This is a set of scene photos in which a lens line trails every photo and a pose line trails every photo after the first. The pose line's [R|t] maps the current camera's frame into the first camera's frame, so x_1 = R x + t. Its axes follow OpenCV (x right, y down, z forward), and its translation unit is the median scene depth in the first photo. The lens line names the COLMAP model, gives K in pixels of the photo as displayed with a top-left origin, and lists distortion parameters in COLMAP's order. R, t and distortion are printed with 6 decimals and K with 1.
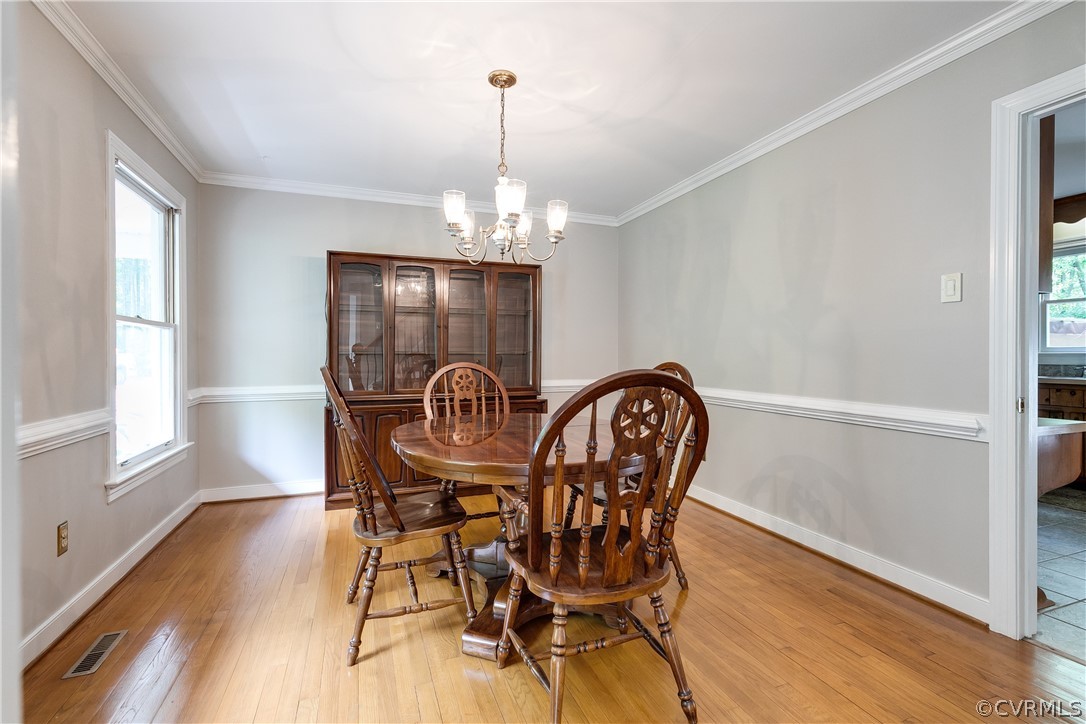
lens RADIAL K [[494.2, 0, 543.0], [0, 494.2, 362.0], [0, 0, 1]] dist [-0.000551, -0.000019]
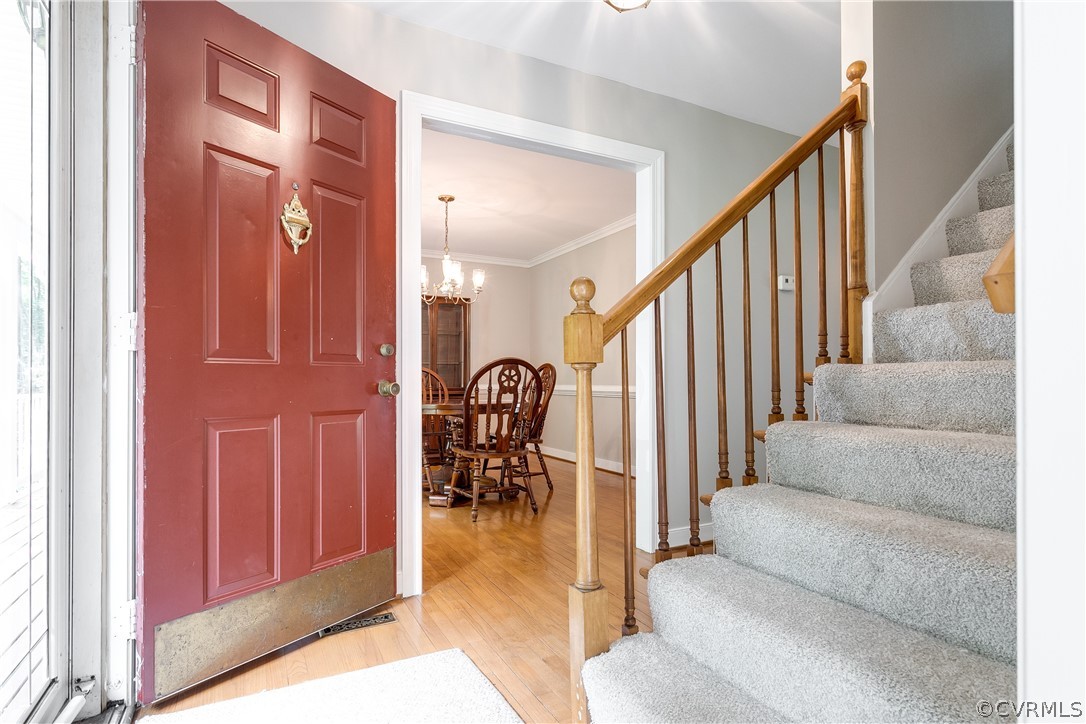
lens RADIAL K [[568.4, 0, 542.0], [0, 568.4, 379.9], [0, 0, 1]] dist [-0.000335, -0.000014]
pose [[0.992864, -0.001753, 0.119237, 0.016490], [0.003797, 0.999850, -0.016917, 0.147198], [-0.119190, 0.017249, 0.992722, -1.522442]]
